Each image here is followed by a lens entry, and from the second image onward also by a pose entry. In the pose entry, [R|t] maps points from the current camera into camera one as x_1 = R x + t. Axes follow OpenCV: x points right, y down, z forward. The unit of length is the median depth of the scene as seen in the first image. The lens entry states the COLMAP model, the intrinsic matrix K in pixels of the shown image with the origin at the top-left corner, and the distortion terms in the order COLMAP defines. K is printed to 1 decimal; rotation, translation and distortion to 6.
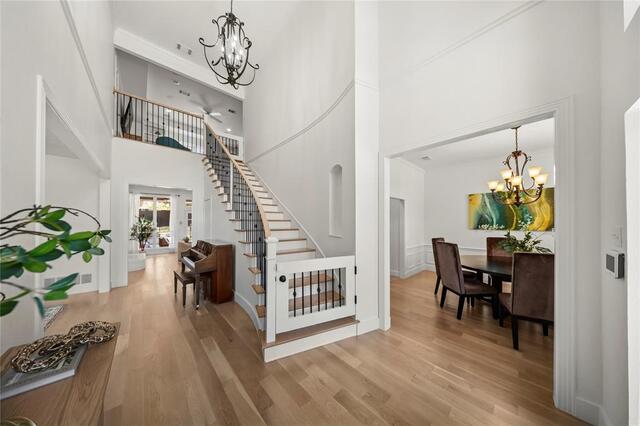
lens RADIAL K [[192.0, 0, 319.6], [0, 192.0, 219.0], [0, 0, 1]] dist [-0.000004, -0.000045]
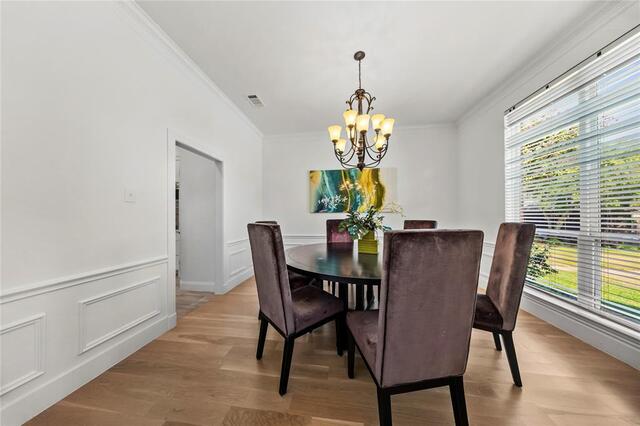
lens RADIAL K [[182.5, 0, 318.3], [0, 182.5, 216.8], [0, 0, 1]] dist [-0.000170, -0.000018]
pose [[0.774430, -0.004944, 0.632640, 0.324630], [-0.000505, 0.999964, 0.008433, 0.067324], [-0.632659, -0.006851, 0.774400, 0.386053]]
